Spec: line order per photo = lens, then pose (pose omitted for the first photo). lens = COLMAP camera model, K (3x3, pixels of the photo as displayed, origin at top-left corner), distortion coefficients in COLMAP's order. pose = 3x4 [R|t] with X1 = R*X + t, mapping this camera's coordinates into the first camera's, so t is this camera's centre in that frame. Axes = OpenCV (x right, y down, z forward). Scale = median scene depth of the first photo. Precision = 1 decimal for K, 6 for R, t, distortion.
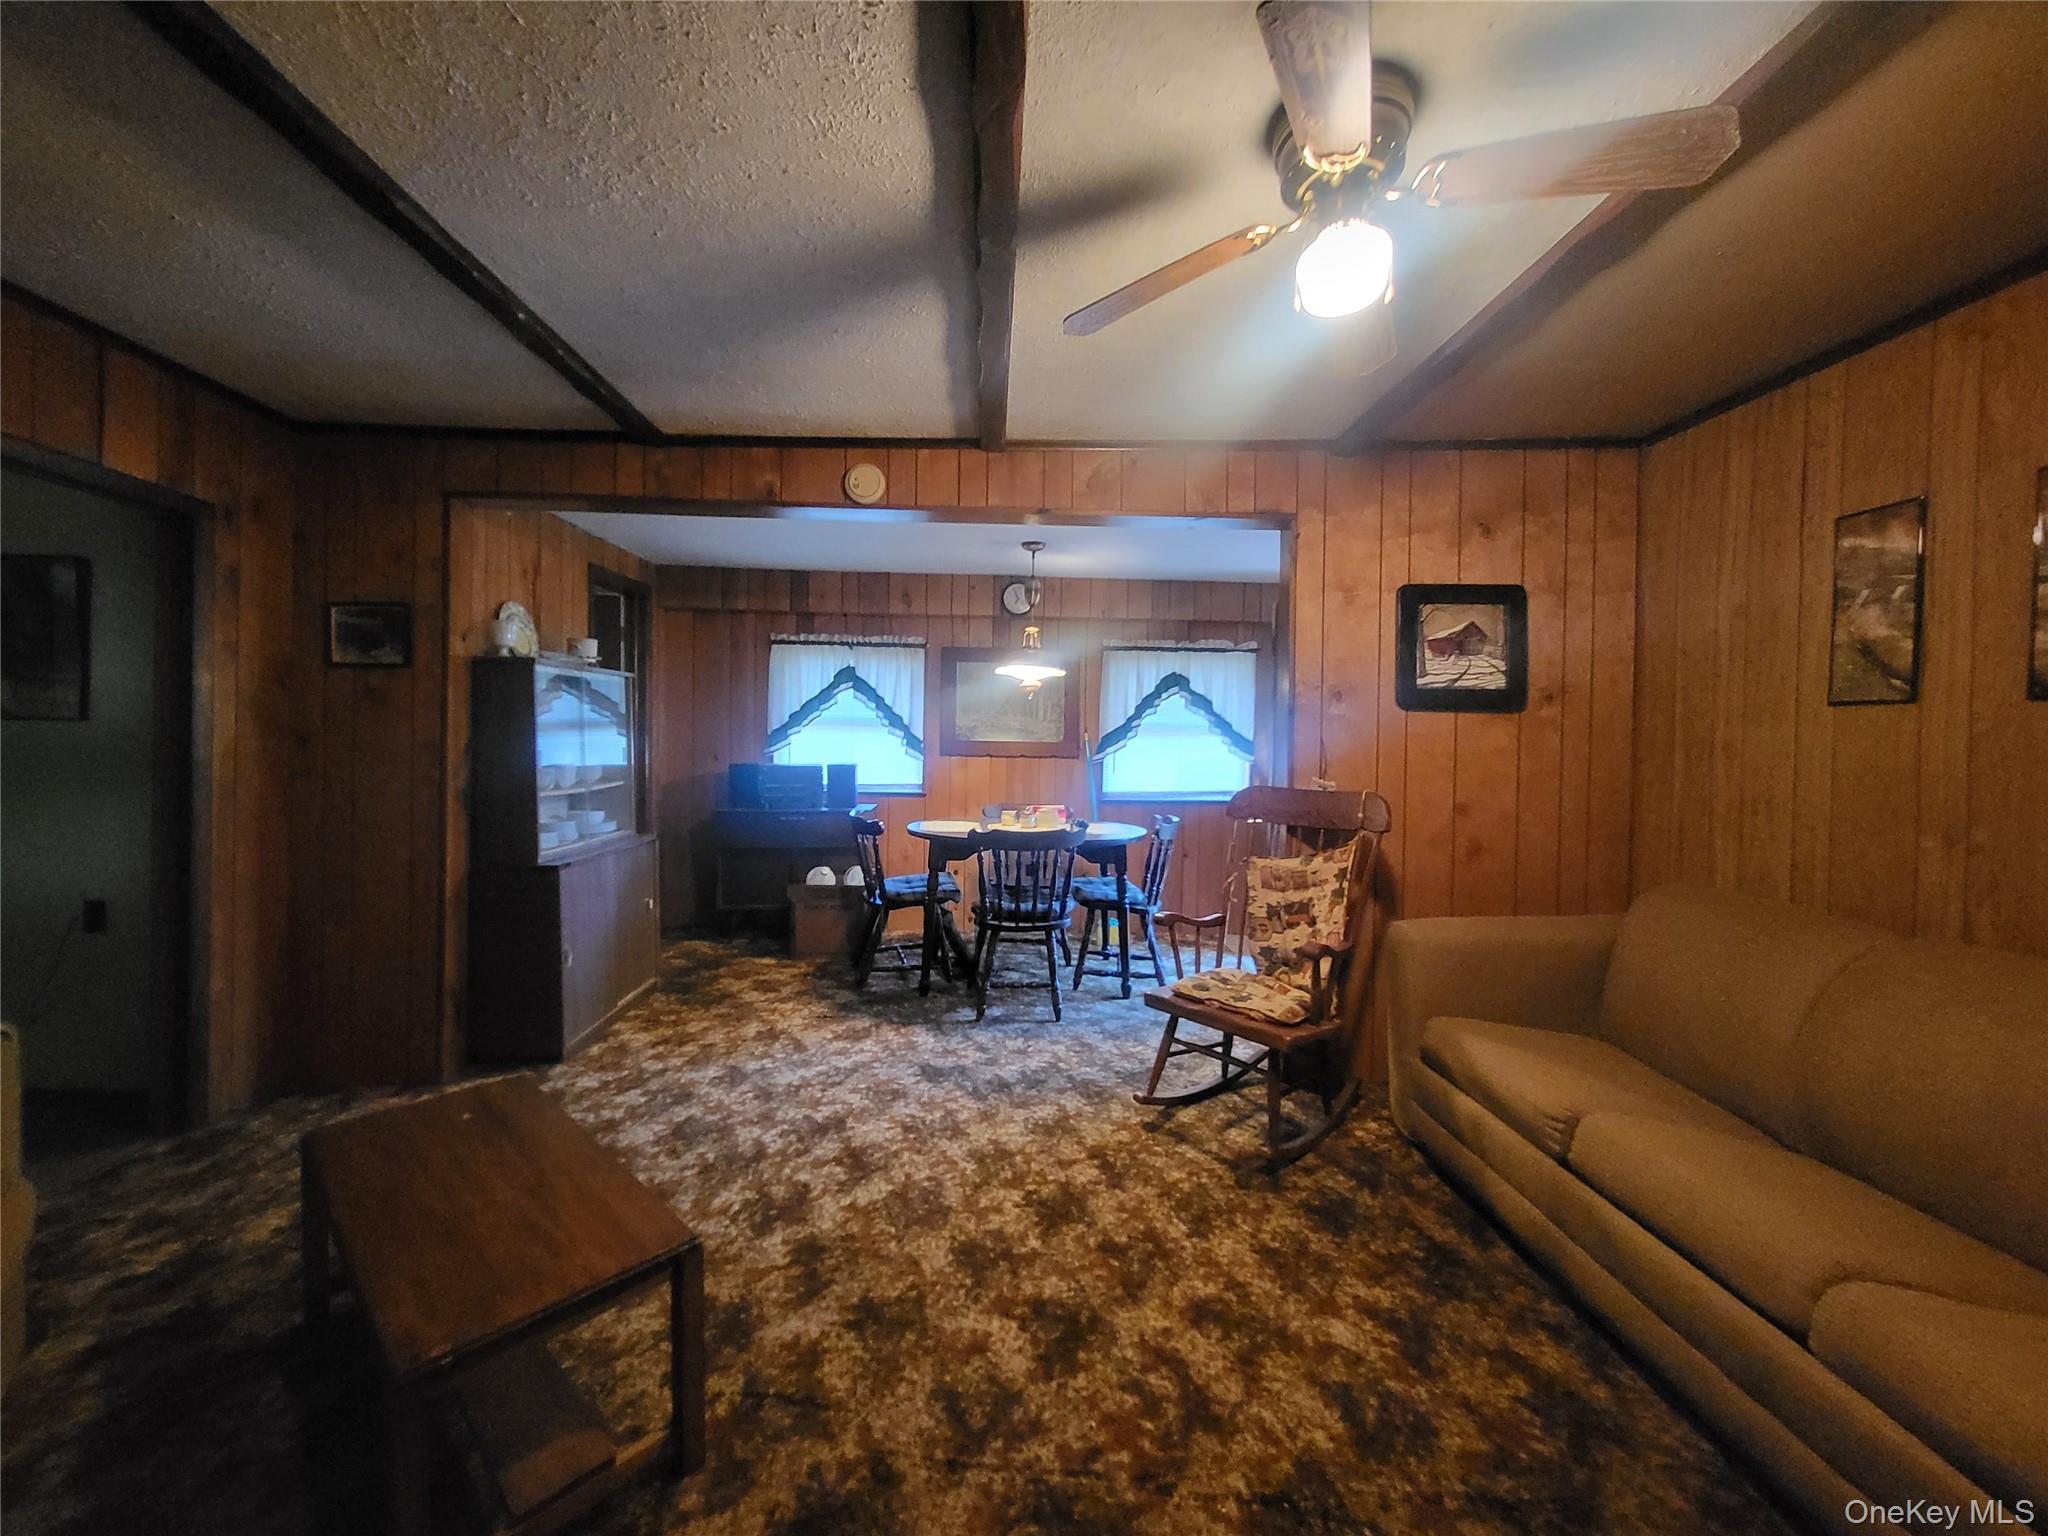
lens RADIAL K [[800.9, 0, 1017.6], [0, 800.9, 768.2], [0, 0, 1]] dist [-0.000142, 0.000381]
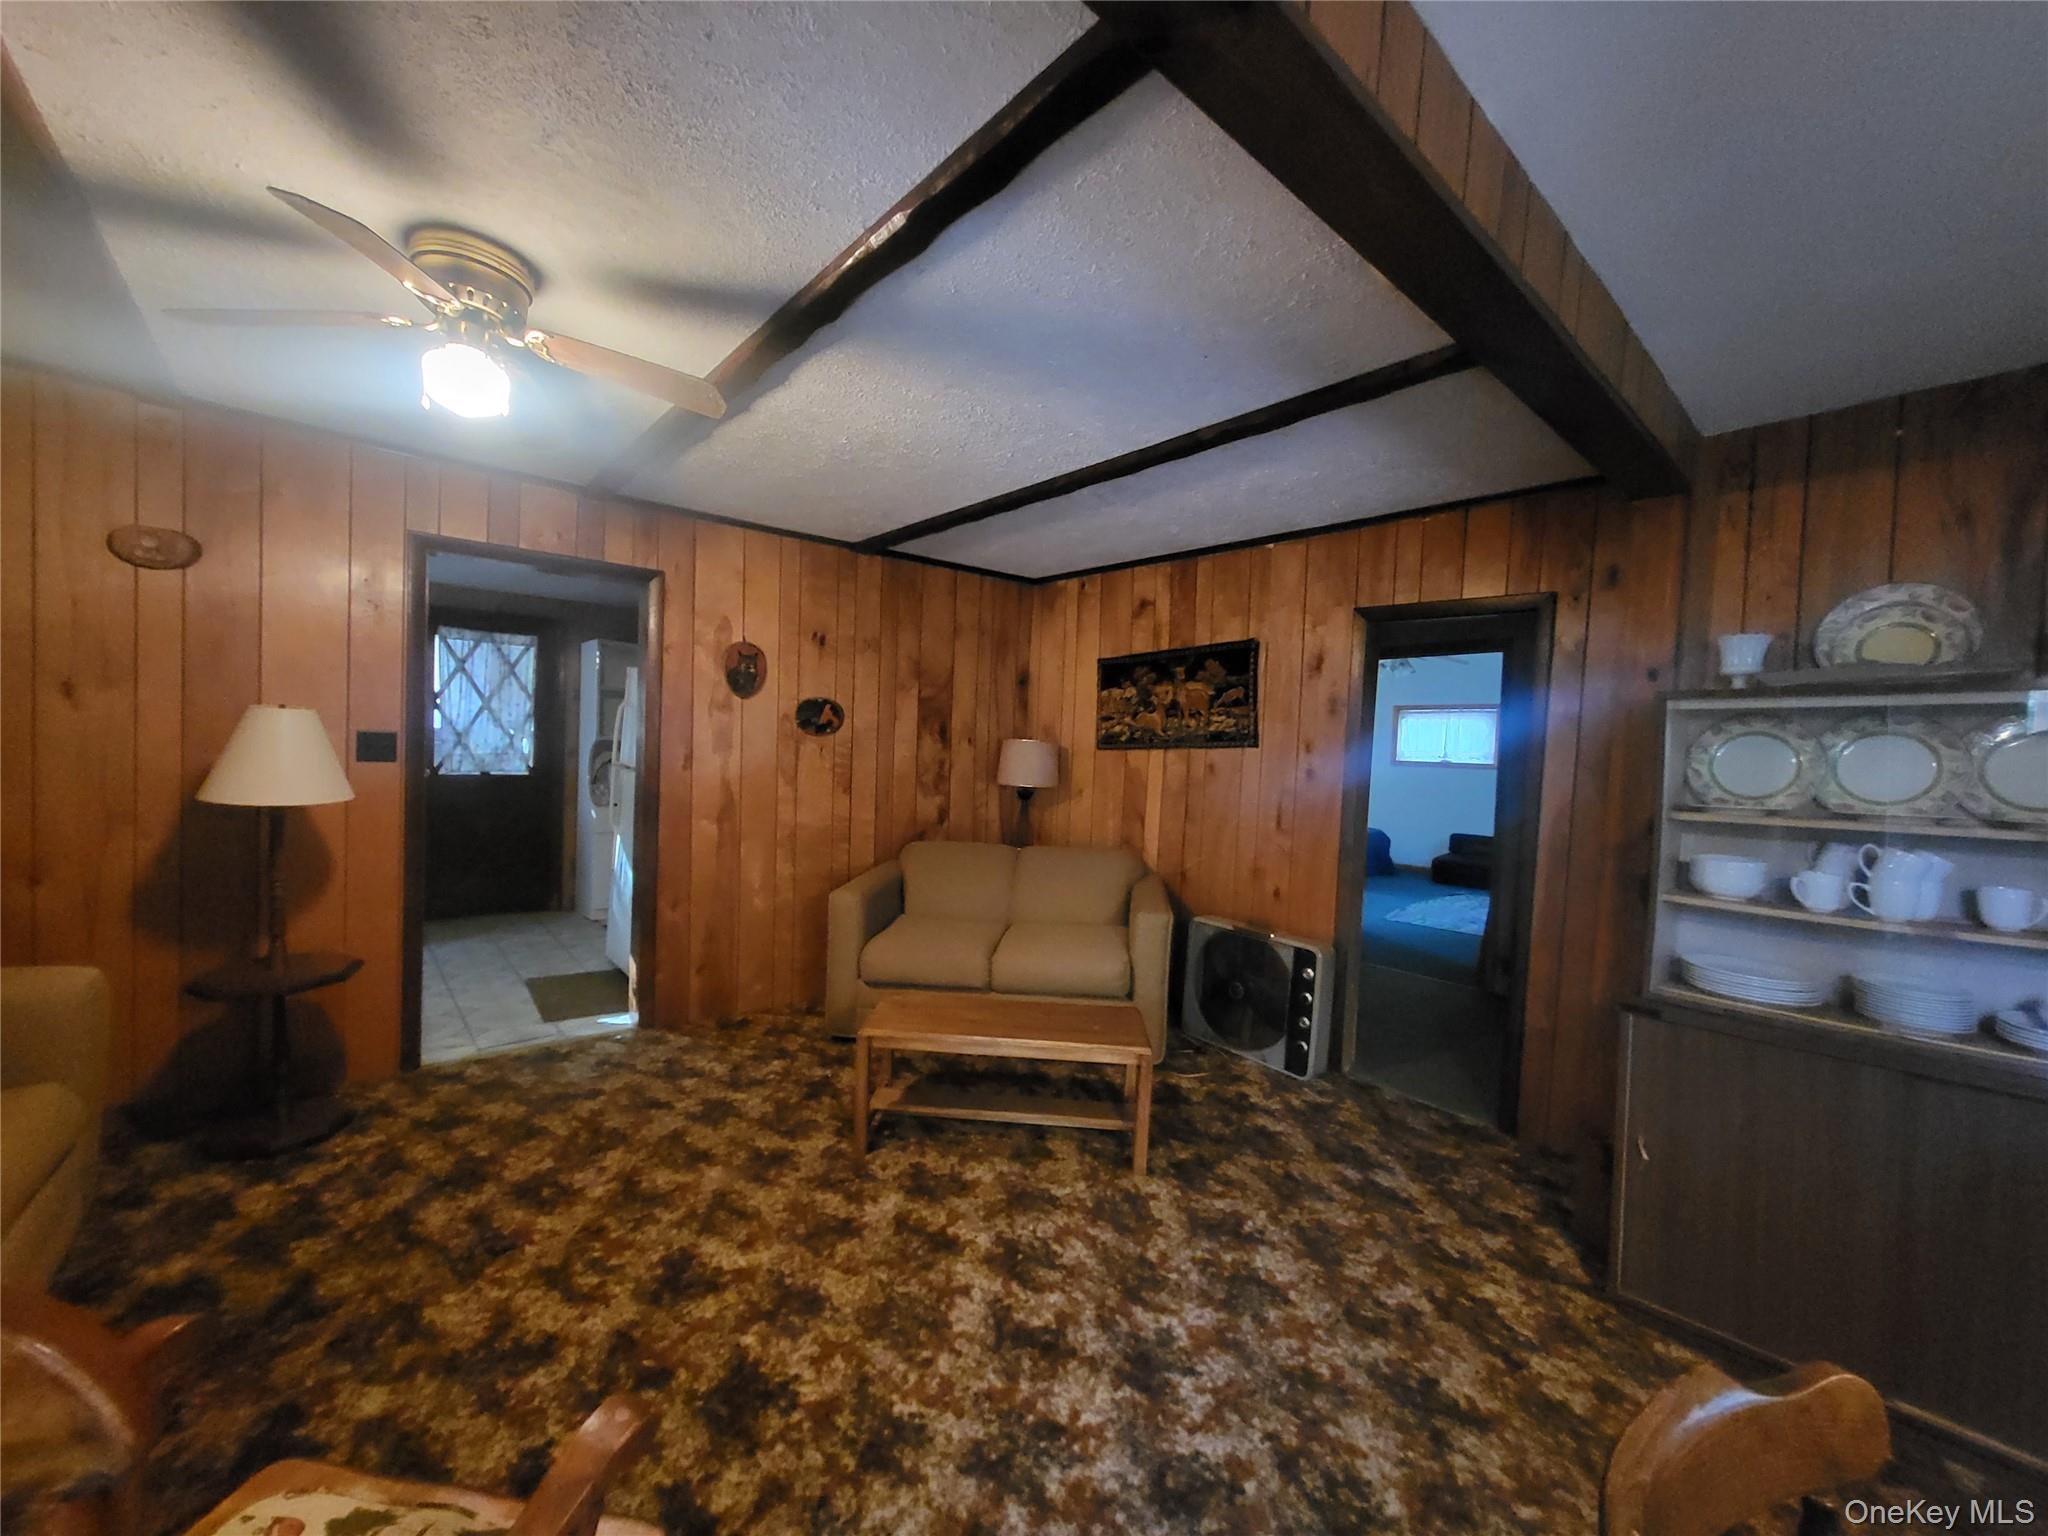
lens RADIAL K [[800.9, 0, 1003.1], [0, 800.9, 774.1], [0, 0, 1]] dist [-0.000142, 0.000381]
pose [[-0.783990, -0.026305, -0.620216, 0.329753], [-0.068827, 0.996625, 0.044732, -0.084058], [0.616946, 0.077757, -0.783155, 1.637177]]
